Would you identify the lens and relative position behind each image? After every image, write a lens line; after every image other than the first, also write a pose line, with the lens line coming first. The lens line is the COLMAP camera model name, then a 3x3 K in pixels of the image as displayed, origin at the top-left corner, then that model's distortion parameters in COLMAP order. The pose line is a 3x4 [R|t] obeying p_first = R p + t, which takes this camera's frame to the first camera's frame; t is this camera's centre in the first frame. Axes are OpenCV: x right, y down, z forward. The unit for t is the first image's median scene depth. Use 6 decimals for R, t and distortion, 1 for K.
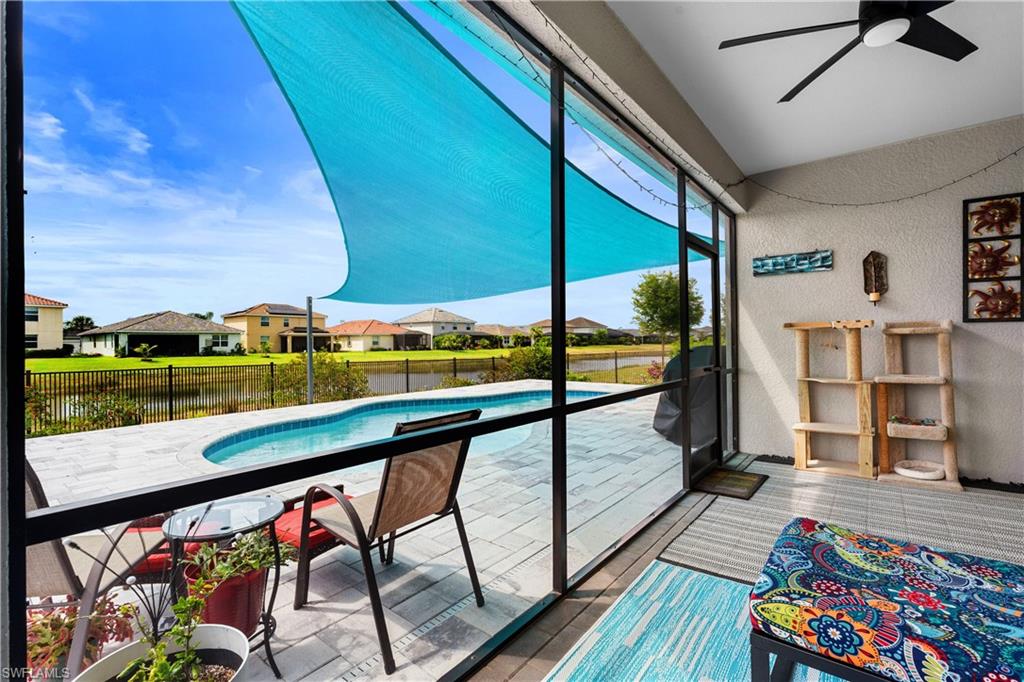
lens RADIAL K [[465.3, 0, 512.0], [0, 465.3, 341.0], [0, 0, 1]] dist [0.000083, -0.000003]
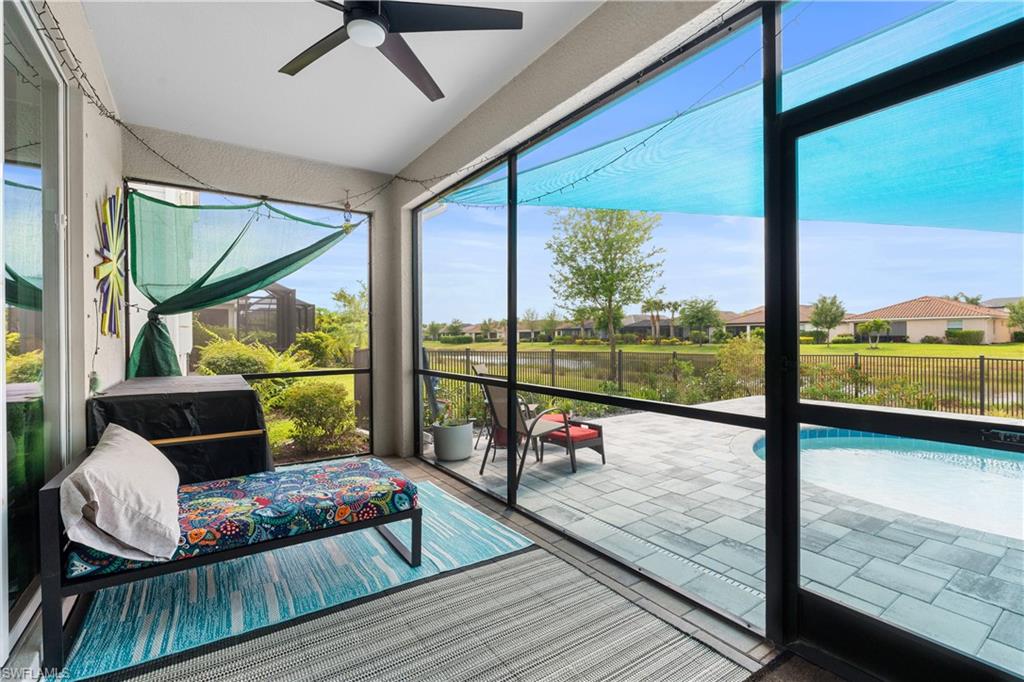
lens RADIAL K [[465.3, 0, 512.0], [0, 465.3, 341.0], [0, 0, 1]] dist [0.000083, -0.000003]
pose [[-0.311657, 0.018812, -0.950009, 1.831741], [0.016873, 0.999756, 0.014262, -0.021334], [0.950045, -0.011585, -0.311898, 1.763690]]
